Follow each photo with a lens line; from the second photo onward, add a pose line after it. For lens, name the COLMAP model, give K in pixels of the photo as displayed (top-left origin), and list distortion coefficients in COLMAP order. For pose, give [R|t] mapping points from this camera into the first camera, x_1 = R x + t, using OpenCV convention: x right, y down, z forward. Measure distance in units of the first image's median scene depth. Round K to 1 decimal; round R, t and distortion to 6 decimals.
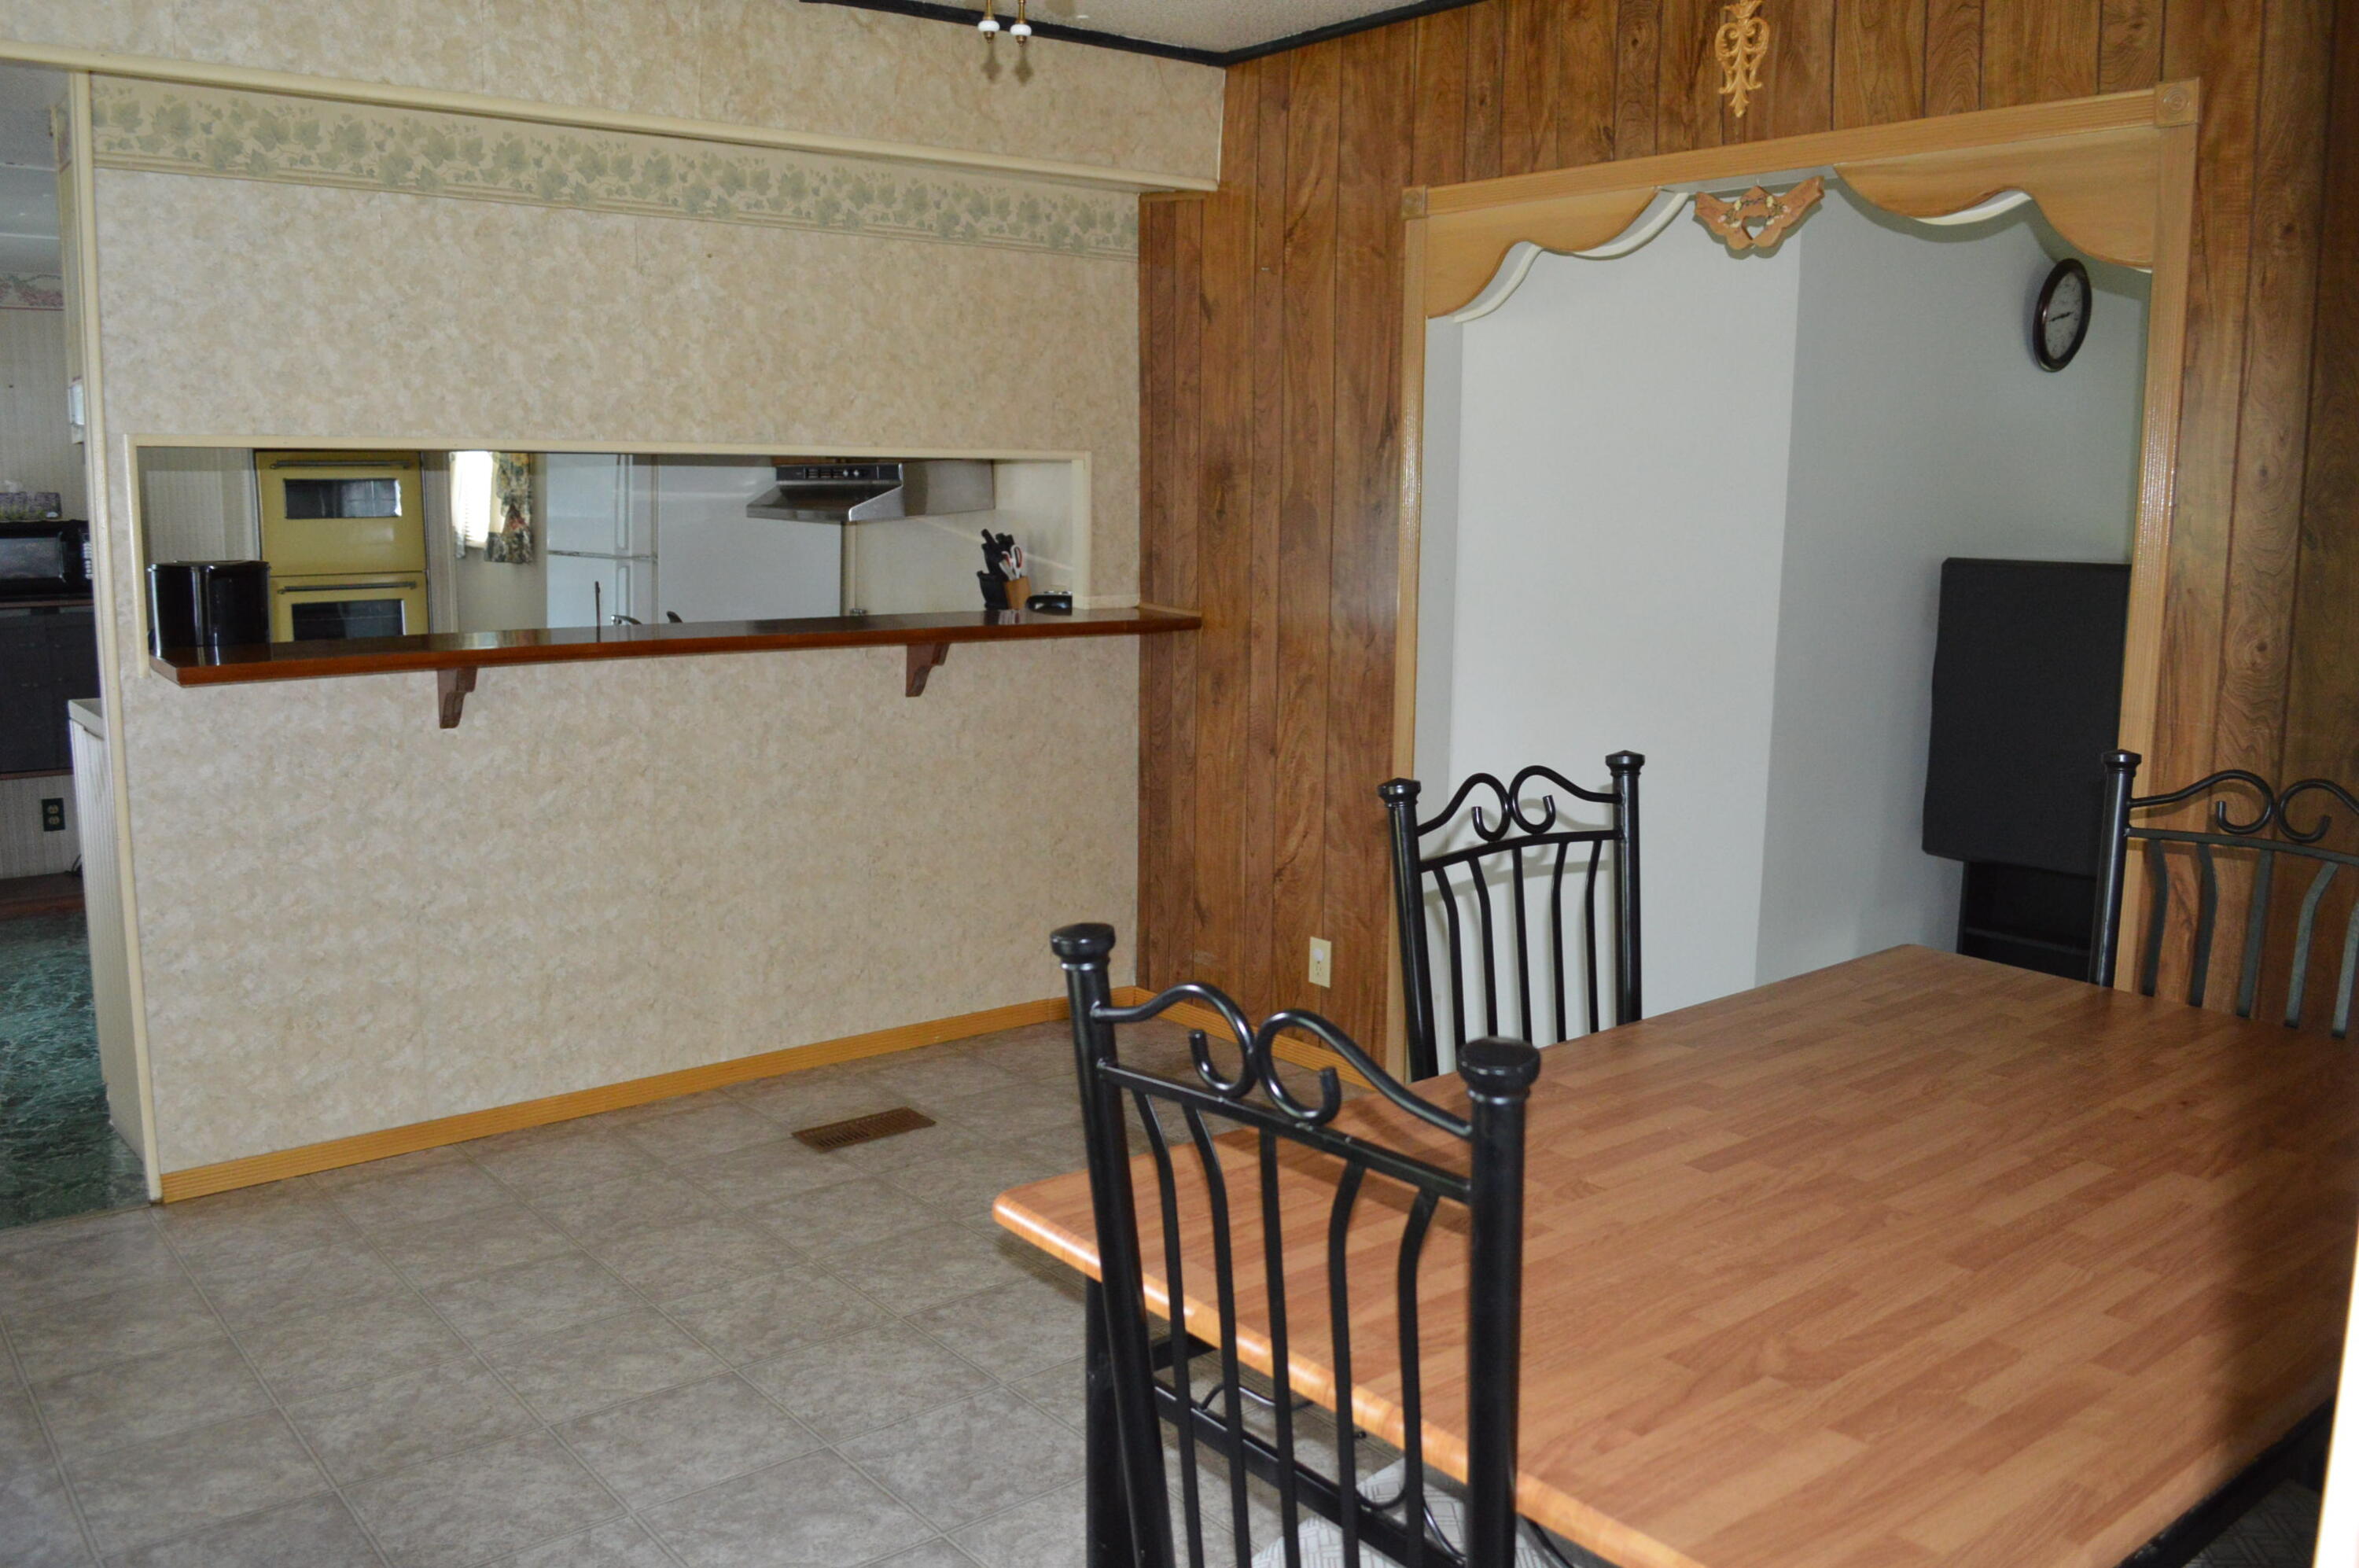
lens RADIAL K [[1885.6, 0, 1174.6], [0, 1885.6, 785.6], [0, 0, 1]] dist [-0.067175, 0.009002]
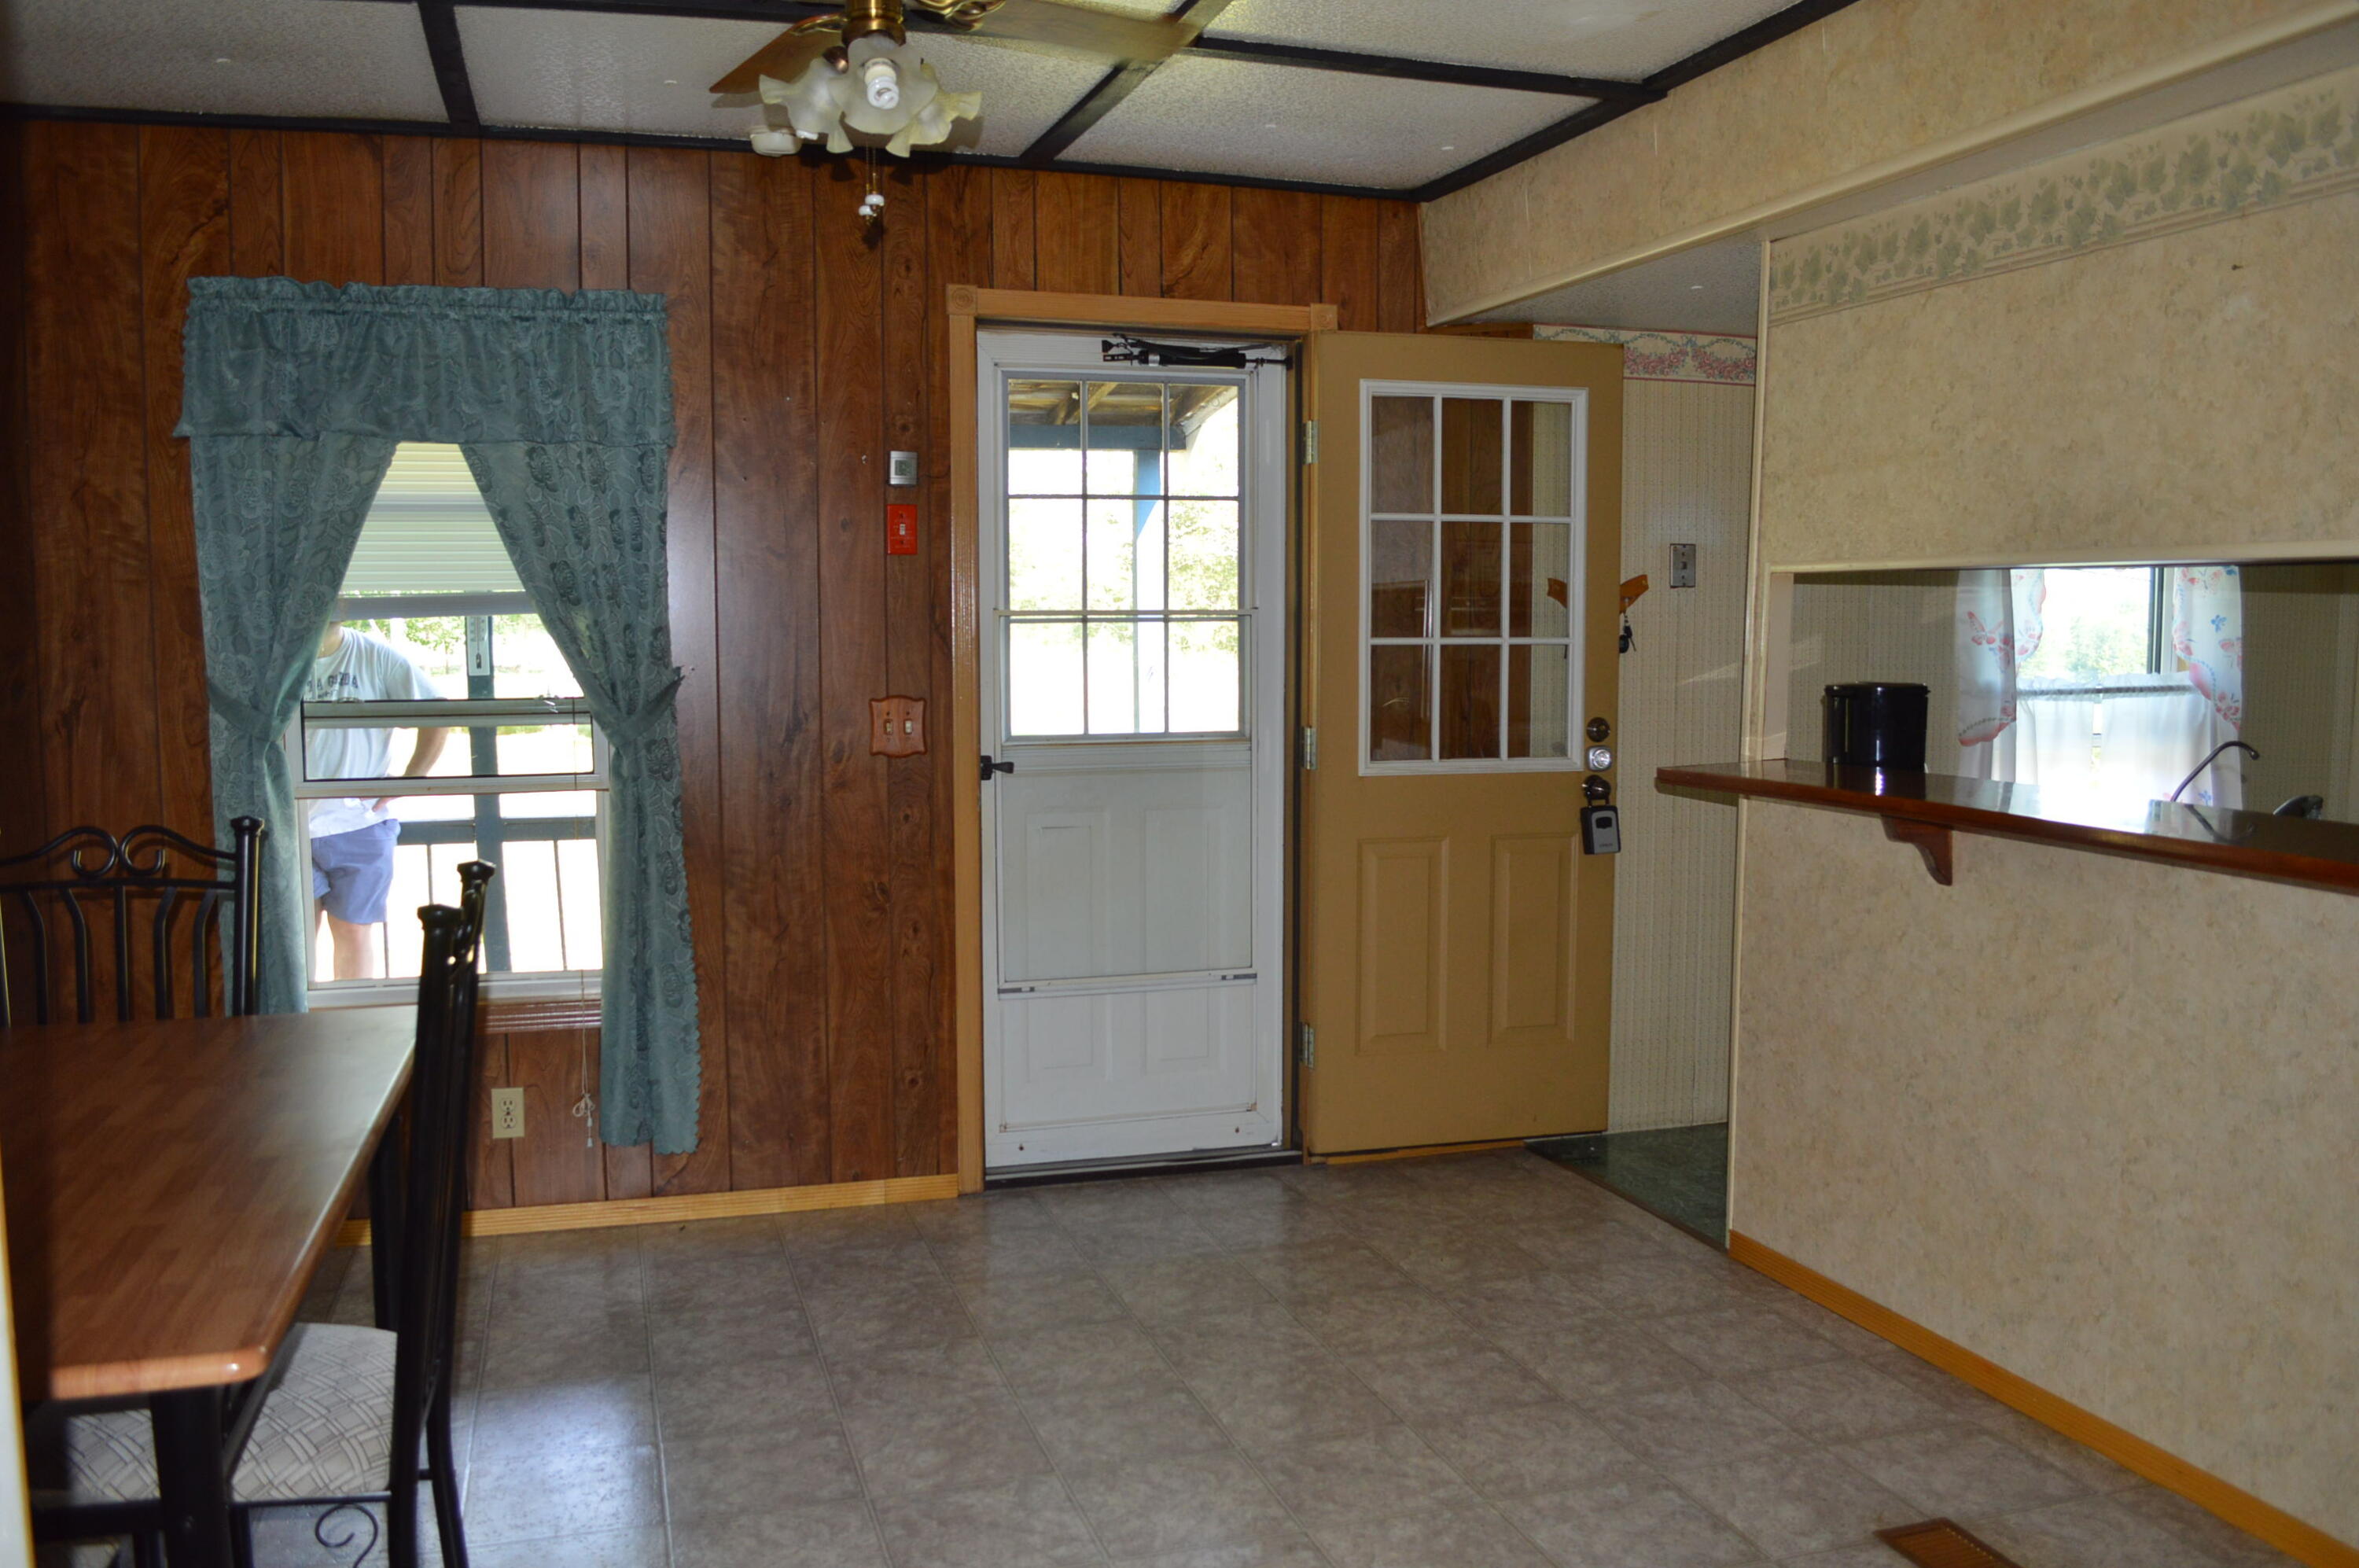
lens RADIAL K [[1885.6, 0, 1176.5], [0, 1885.6, 779.4], [0, 0, 1]] dist [-0.067175, 0.009002]
pose [[-0.366187, 0.072684, -0.927698, 0.575330], [-0.146743, 0.979960, 0.134702, -0.150783], [0.918898, 0.185459, -0.348182, 1.014660]]
